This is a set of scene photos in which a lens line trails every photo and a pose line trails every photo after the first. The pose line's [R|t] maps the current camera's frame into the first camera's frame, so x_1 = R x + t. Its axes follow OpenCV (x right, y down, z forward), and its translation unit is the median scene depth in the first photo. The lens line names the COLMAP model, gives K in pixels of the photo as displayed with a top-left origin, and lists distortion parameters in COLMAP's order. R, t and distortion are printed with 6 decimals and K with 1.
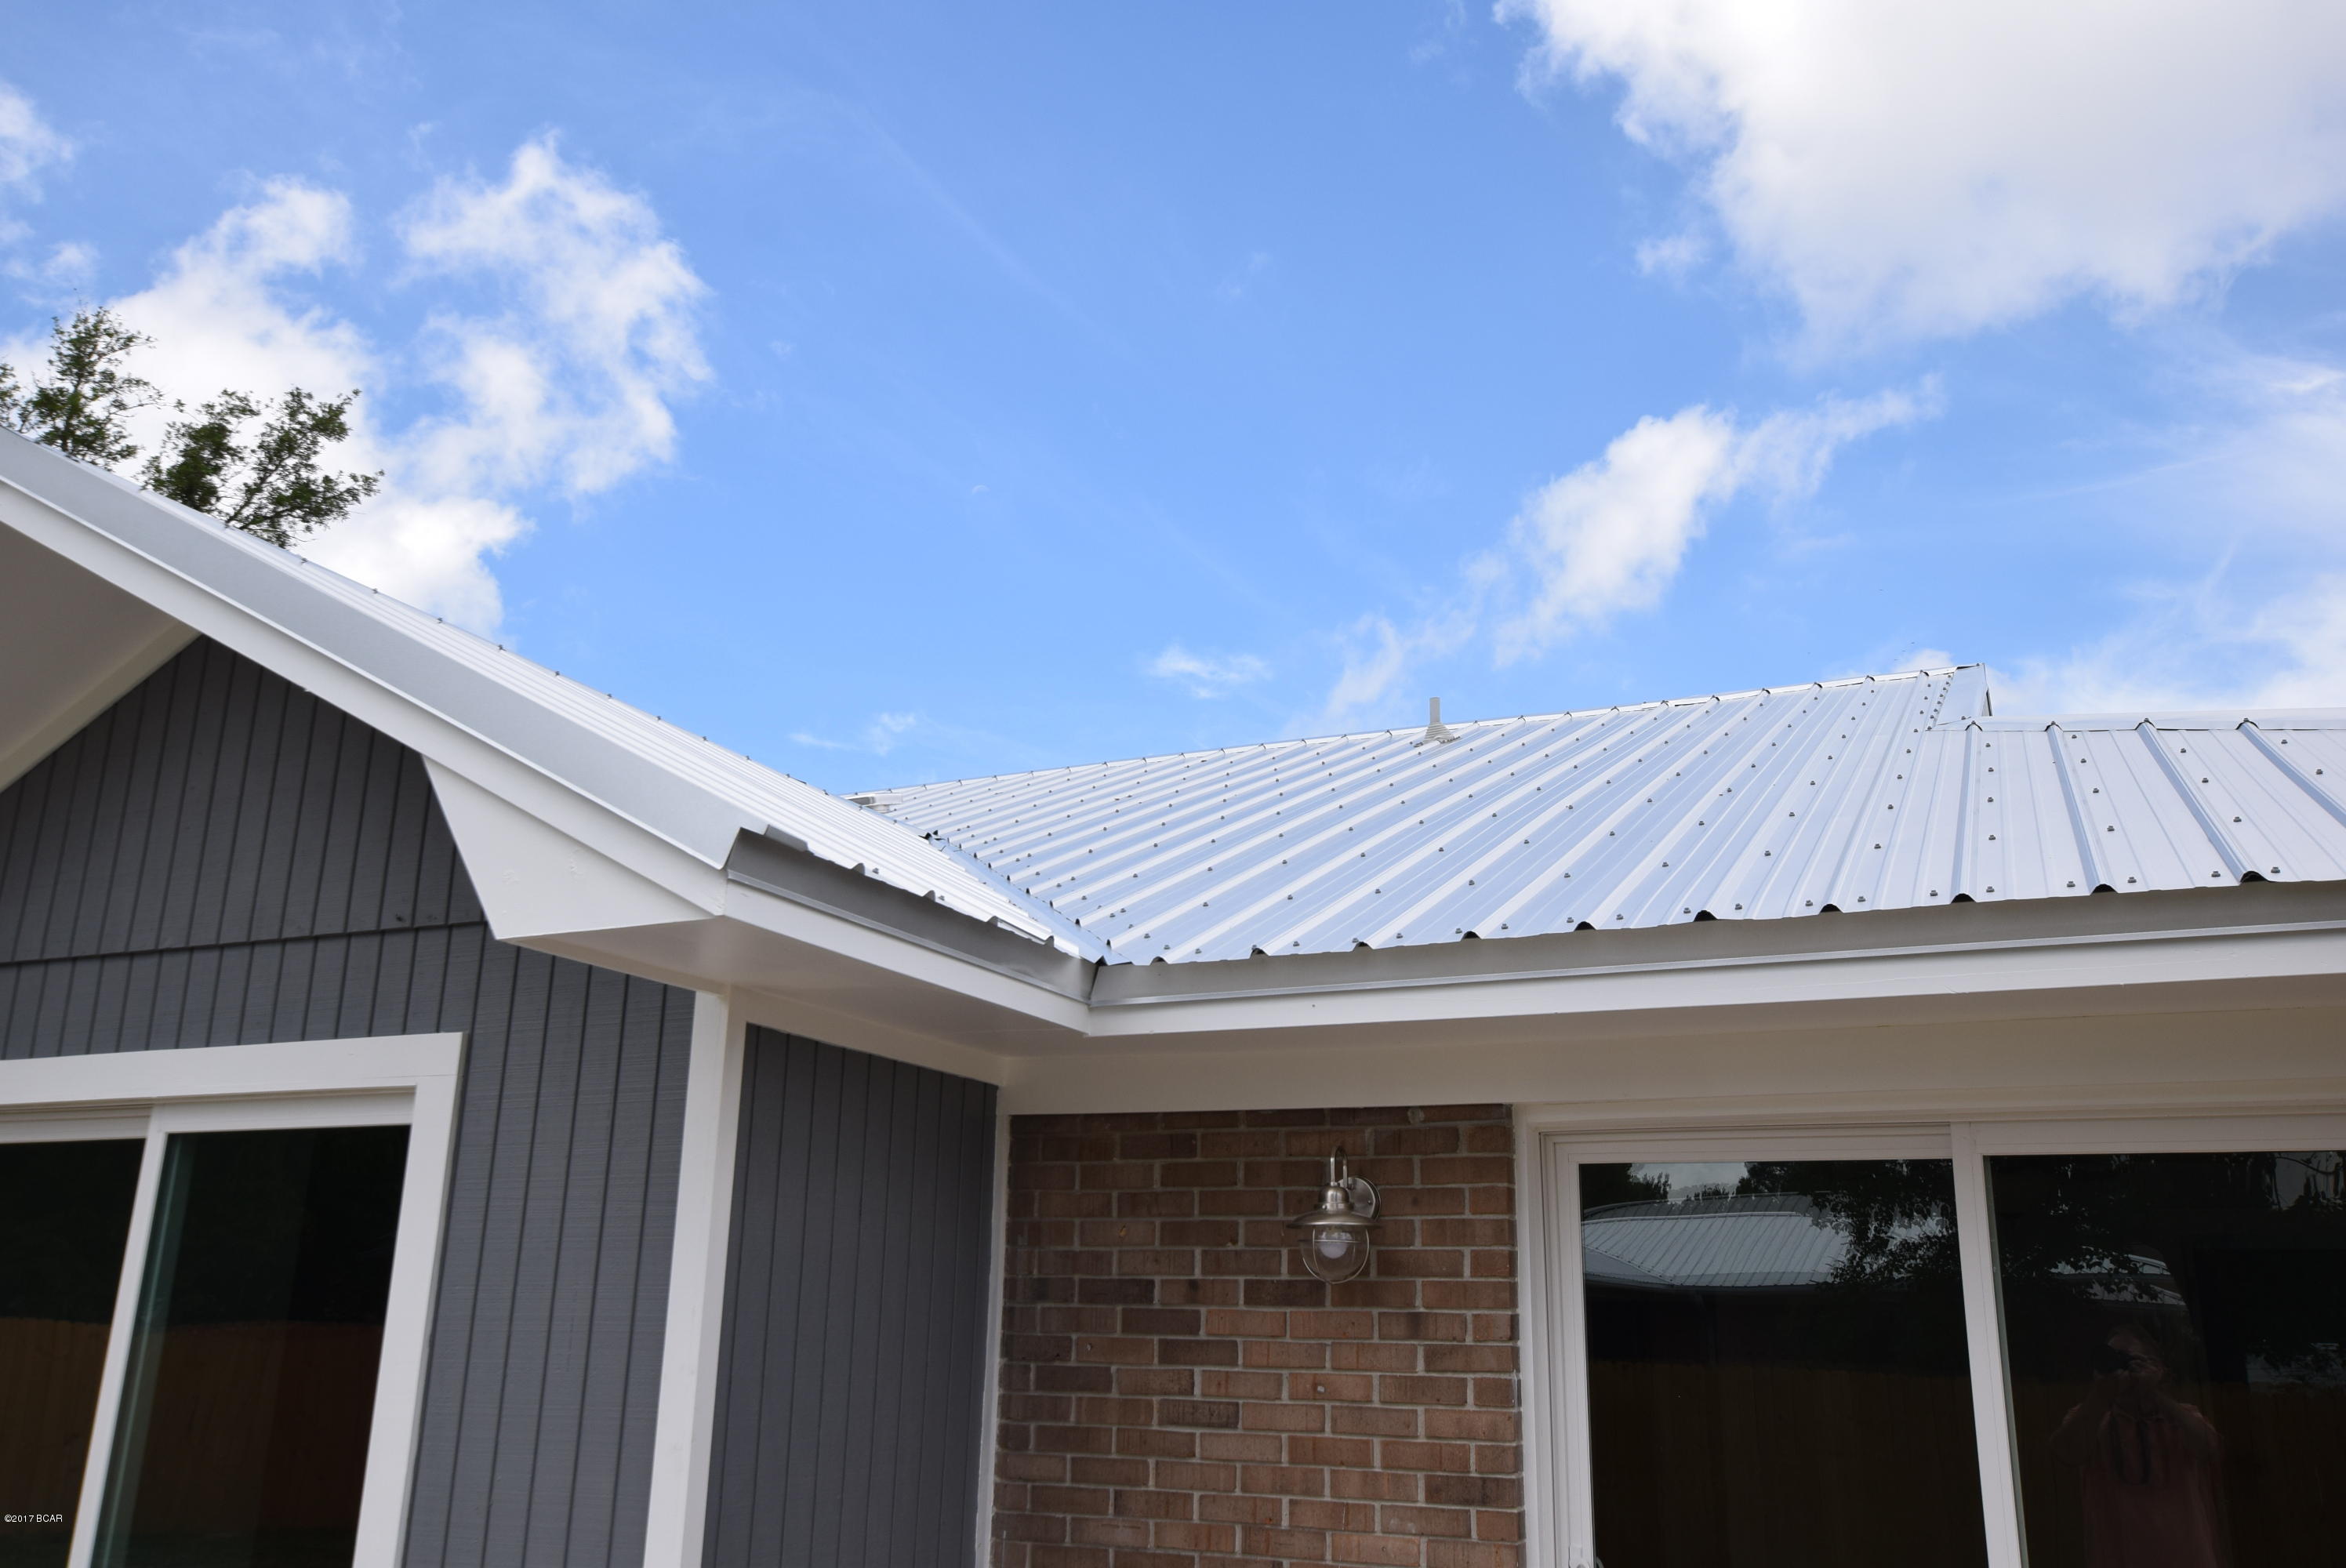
lens RADIAL K [[1904.6, 0, 1173.0], [0, 1904.6, 784.0], [0, 0, 1]] dist [0.003481, -0.000773]
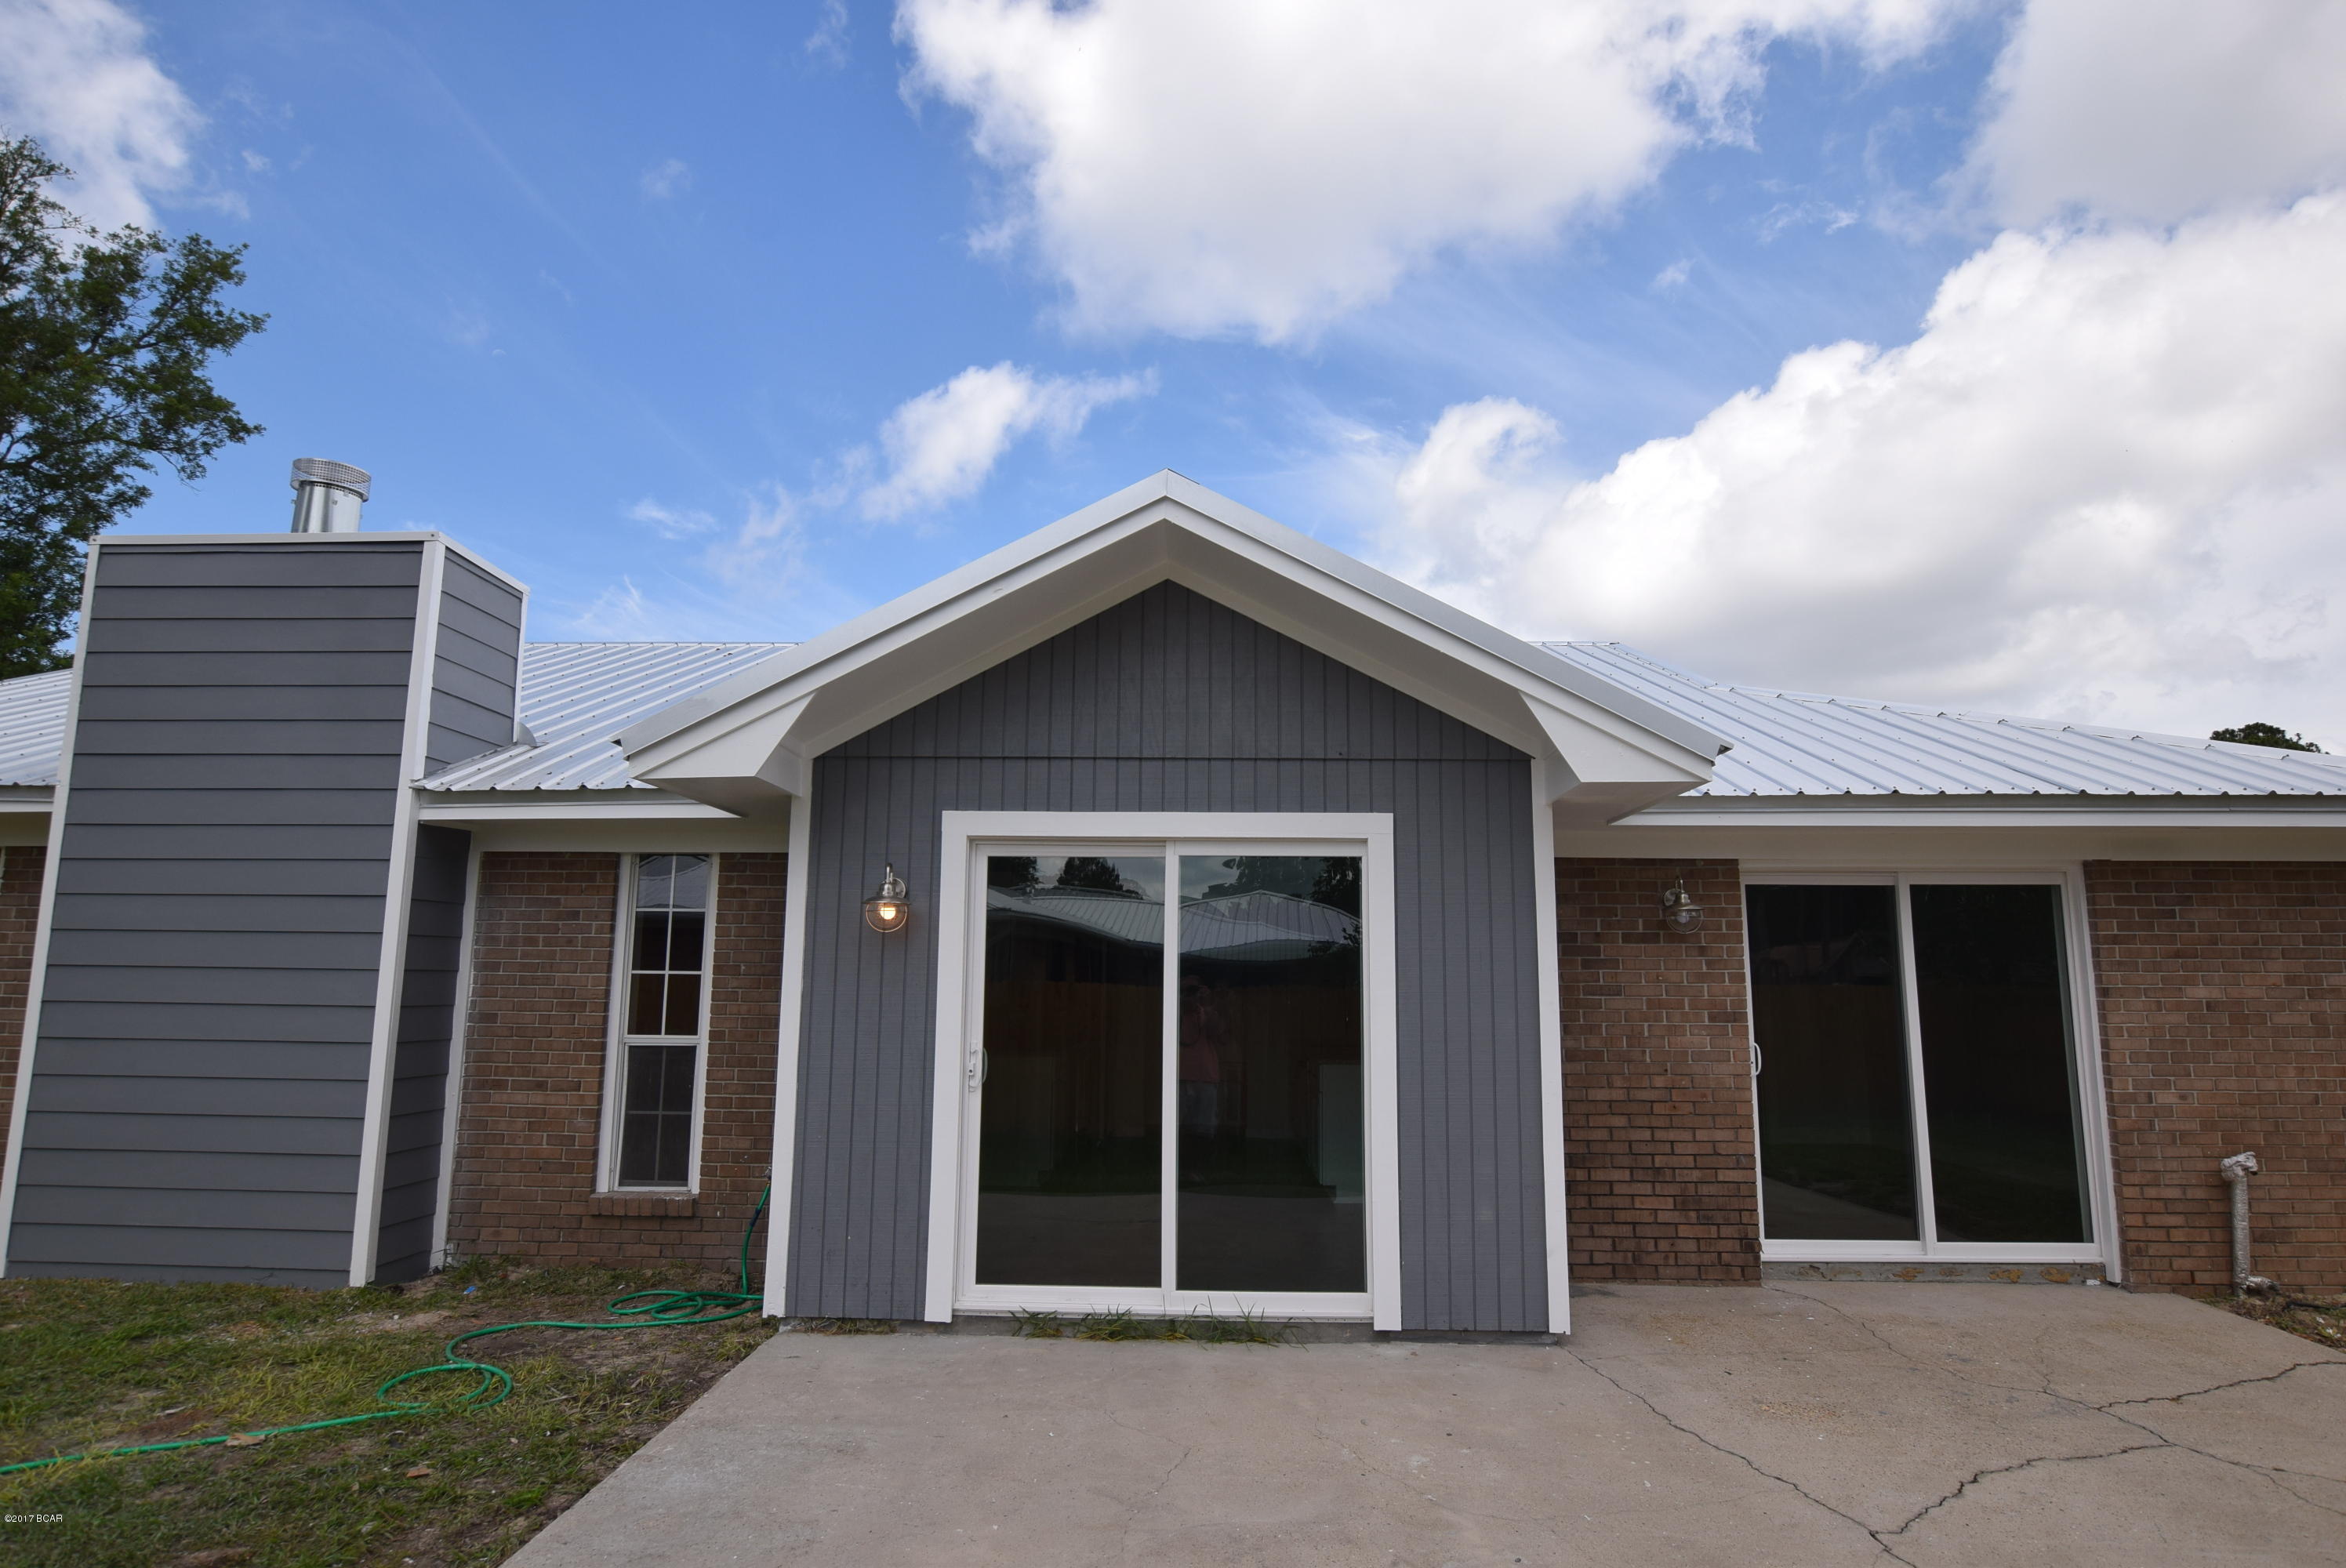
lens RADIAL K [[1246.7, 0, 1173.0], [0, 1246.7, 784.0], [0, 0, 1]] dist [-0.021160, 0.001855]
pose [[0.921153, 0.048543, 0.386162, -0.176376], [-0.098061, 0.989130, 0.109576, -0.003844], [-0.376645, -0.138804, 0.915900, -0.021039]]
